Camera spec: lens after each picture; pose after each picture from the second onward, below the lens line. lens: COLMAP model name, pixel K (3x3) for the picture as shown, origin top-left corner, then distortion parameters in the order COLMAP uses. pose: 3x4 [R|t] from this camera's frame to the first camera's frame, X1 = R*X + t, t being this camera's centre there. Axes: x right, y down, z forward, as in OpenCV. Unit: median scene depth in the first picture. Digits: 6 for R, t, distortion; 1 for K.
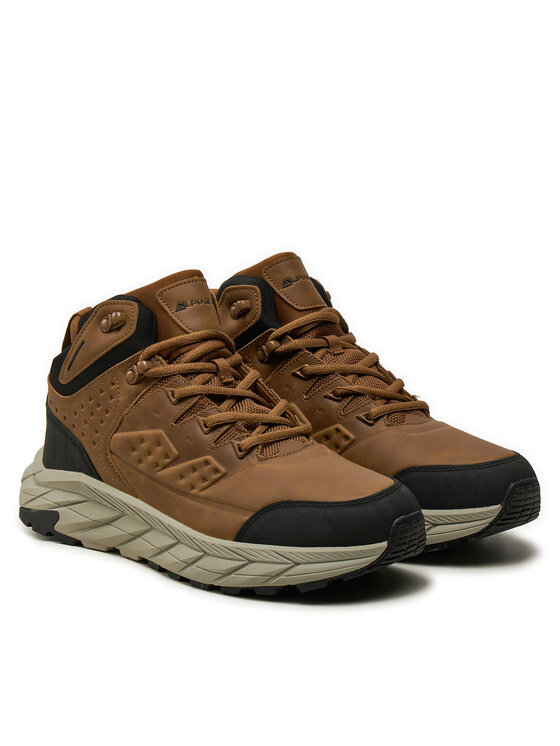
lens RADIAL K [[1775.7, 0, 280.0], [0, 1775.7, 373.0], [0, 0, 1]] dist [0.029272, 0.017362]
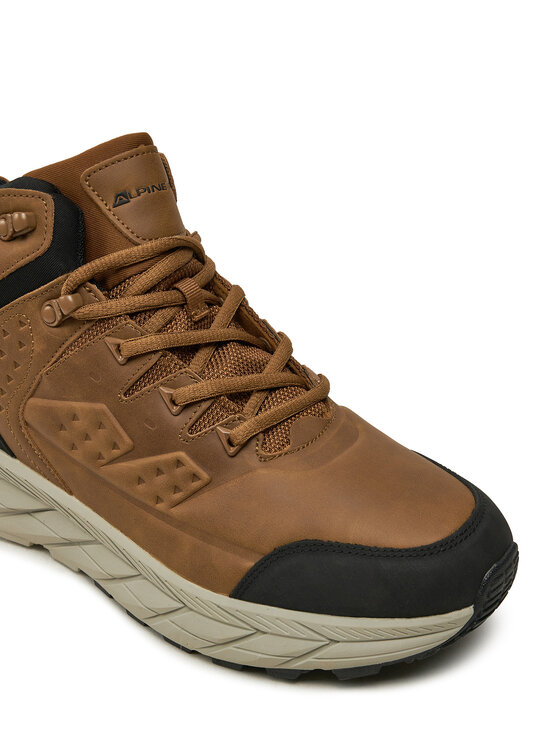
lens RADIAL K [[1108.9, 0, 280.0], [0, 1108.9, 373.0], [0, 0, 1]] dist [-0.040343, -0.064056]
pose [[0.991574, -0.041234, 0.122802, -0.052051], [0.000936, 0.950242, 0.311512, -0.104618], [-0.129537, -0.308772, 0.942274, 0.614606]]
